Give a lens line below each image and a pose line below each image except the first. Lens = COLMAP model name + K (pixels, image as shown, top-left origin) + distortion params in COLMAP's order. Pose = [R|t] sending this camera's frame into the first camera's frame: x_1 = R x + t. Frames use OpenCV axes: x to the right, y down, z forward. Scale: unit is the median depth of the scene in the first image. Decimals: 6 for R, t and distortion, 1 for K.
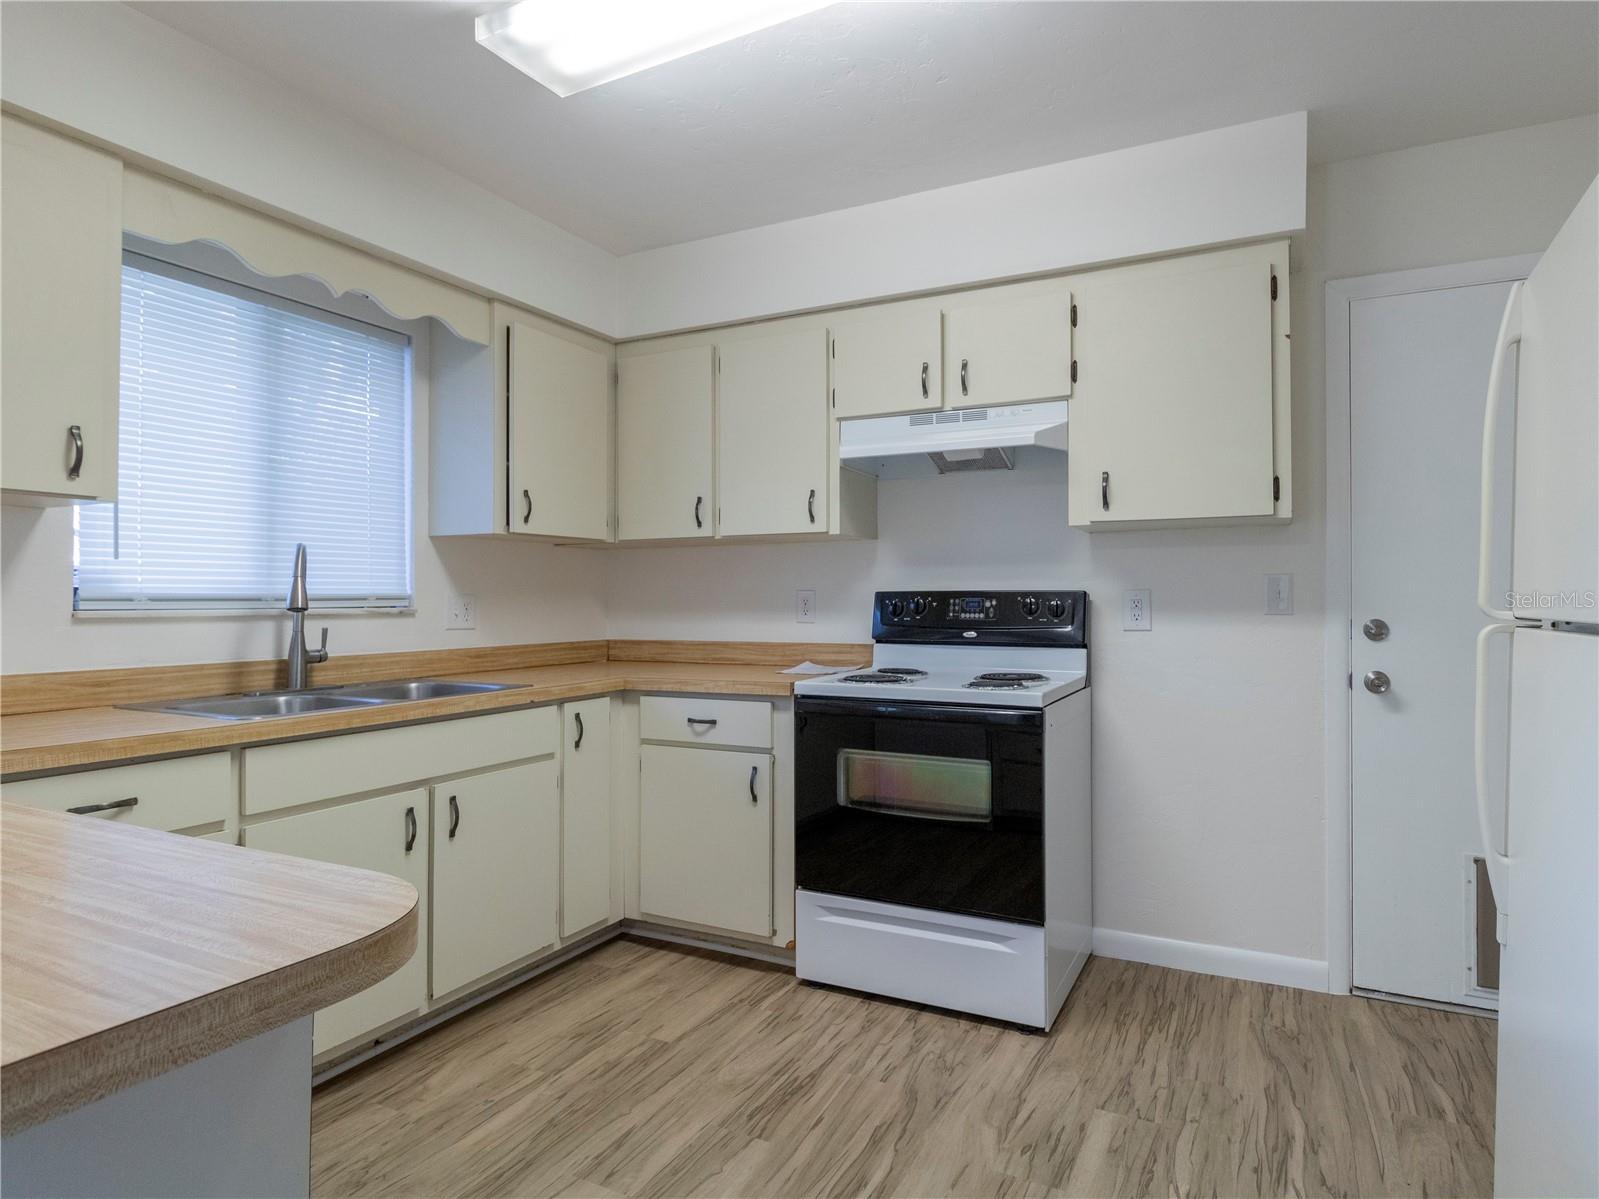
lens RADIAL K [[955.4, 0, 799.5], [0, 955.4, 599.5], [0, 0, 1]] dist [0.000660, 0.000696]
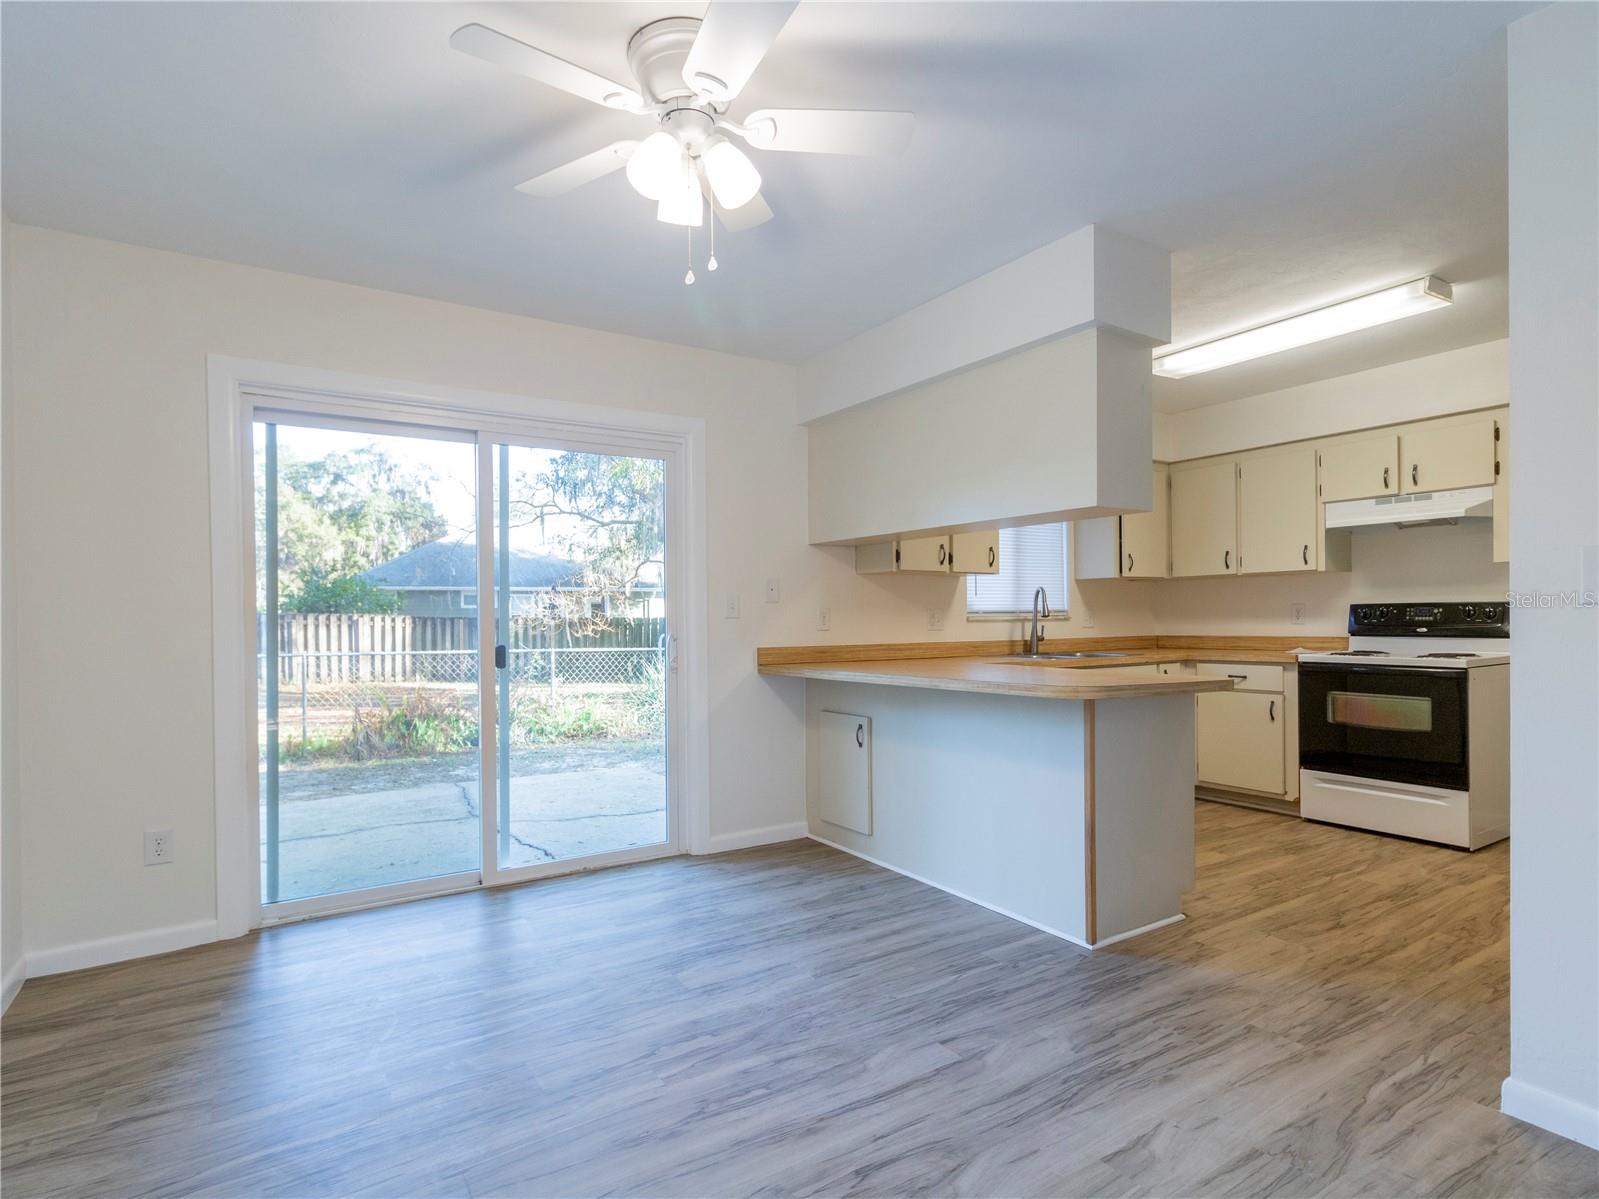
lens RADIAL K [[809.3, 0, 796.8], [0, 809.3, 620.9], [0, 0, 1]] dist [0.000323, -0.000509]
pose [[0.872513, -0.005821, -0.488556, -0.081556], [0.009763, 0.999937, 0.005521, 0.003804], [0.488493, -0.009587, 0.872515, -0.774672]]
